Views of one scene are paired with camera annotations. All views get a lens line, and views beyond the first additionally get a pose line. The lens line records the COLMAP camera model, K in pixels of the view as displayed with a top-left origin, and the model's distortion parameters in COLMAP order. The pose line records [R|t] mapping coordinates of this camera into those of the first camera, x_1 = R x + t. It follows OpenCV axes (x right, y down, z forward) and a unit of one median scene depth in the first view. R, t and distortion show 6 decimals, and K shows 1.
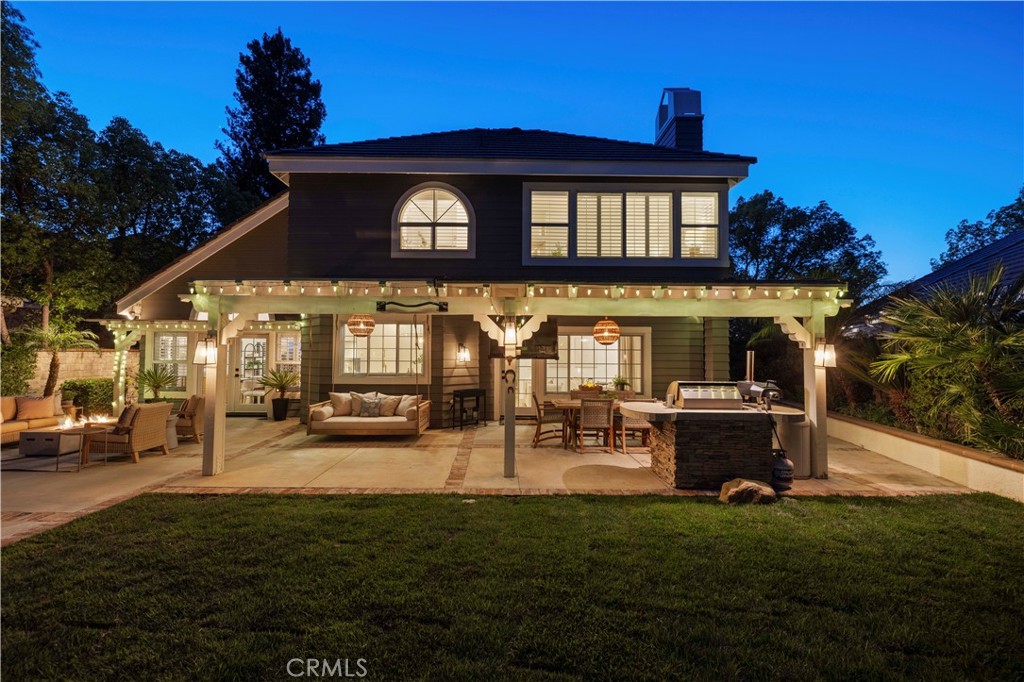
lens RADIAL K [[436.2, 0, 503.4], [0, 436.2, 344.8], [0, 0, 1]] dist [0.001783, 0.000343]
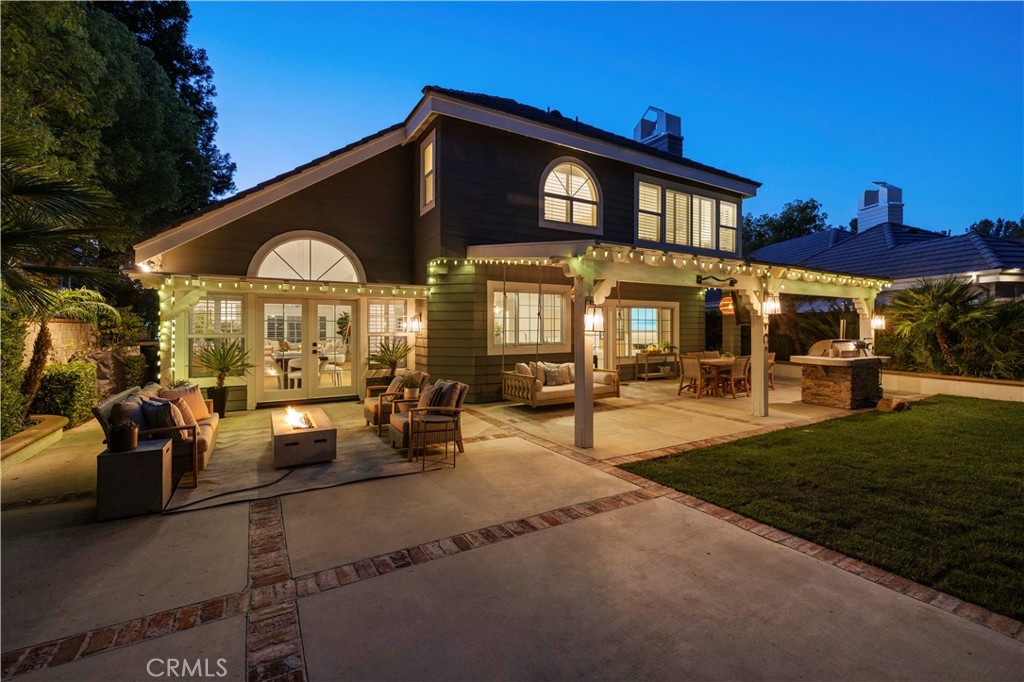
lens RADIAL K [[436.2, 0, 515.9], [0, 436.2, 330.9], [0, 0, 1]] dist [0.001783, 0.000343]
pose [[0.866423, -0.010288, 0.499205, -0.794378], [-0.003933, 0.999616, 0.027426, 0.010667], [-0.499295, -0.025726, 0.866050, 0.157344]]
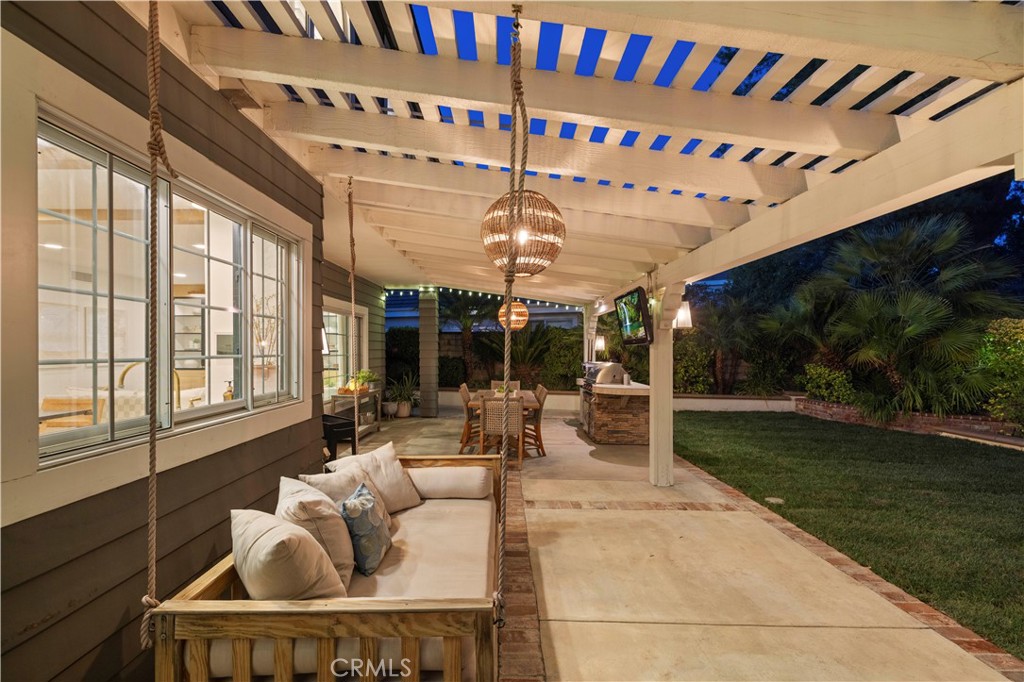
lens RADIAL K [[436.2, 0, 505.7], [0, 436.2, 344.6], [0, 0, 1]] dist [0.001783, 0.000343]
pose [[0.013286, 0.000817, 0.999911, -0.524000], [-0.025634, 0.999671, -0.000476, 0.025321], [-0.999583, -0.025626, 0.013303, 0.819448]]
